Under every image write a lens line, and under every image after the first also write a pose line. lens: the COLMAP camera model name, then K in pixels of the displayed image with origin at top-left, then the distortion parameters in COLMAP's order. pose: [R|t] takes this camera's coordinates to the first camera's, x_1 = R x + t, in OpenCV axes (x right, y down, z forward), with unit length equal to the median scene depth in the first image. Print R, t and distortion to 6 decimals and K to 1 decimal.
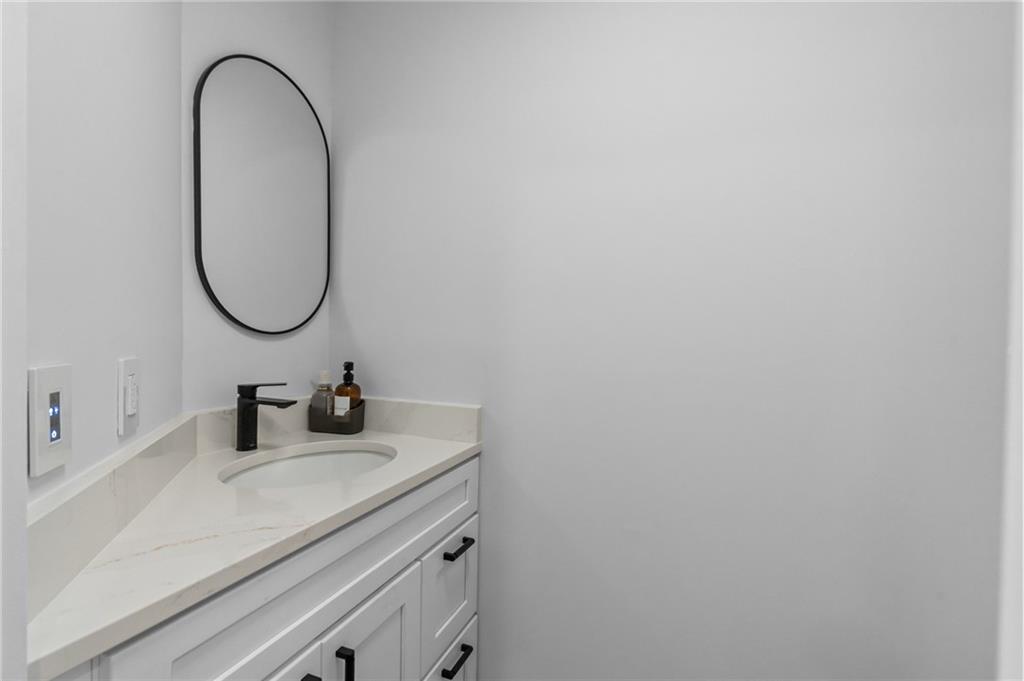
lens RADIAL K [[470.0, 0, 518.4], [0, 470.0, 340.2], [0, 0, 1]] dist [-0.005187, 0.001379]
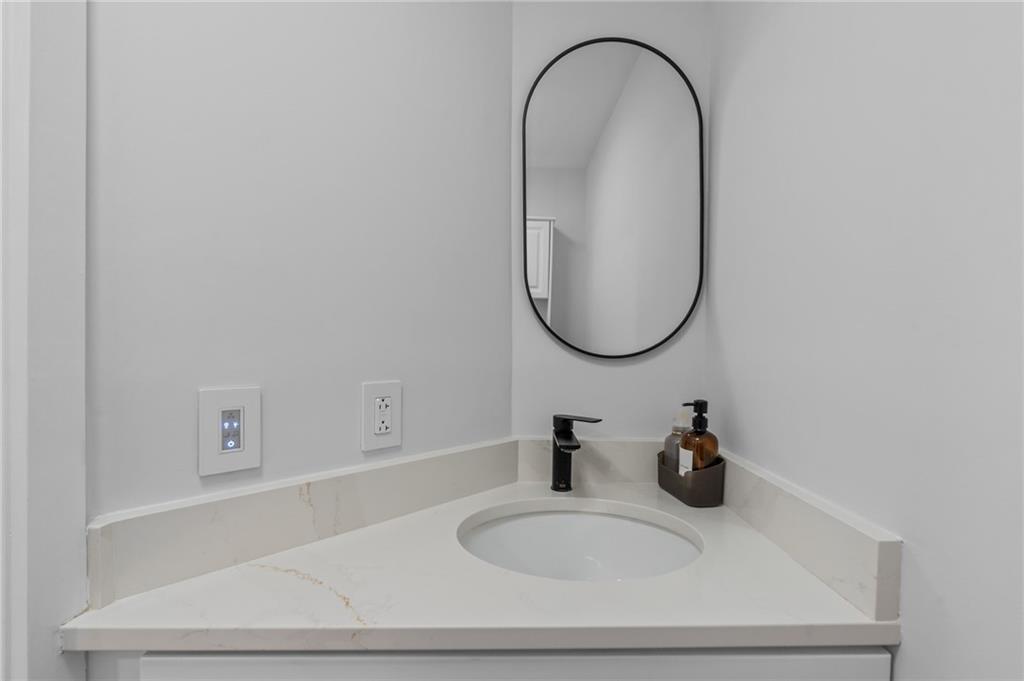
lens RADIAL K [[470.0, 0, 518.4], [0, 470.0, 340.2], [0, 0, 1]] dist [-0.005187, 0.001379]
pose [[0.375672, -0.012692, -0.926666, 0.191387], [-0.015011, 0.999692, -0.019778, -0.025703], [0.926631, 0.021340, 0.375366, 0.530032]]
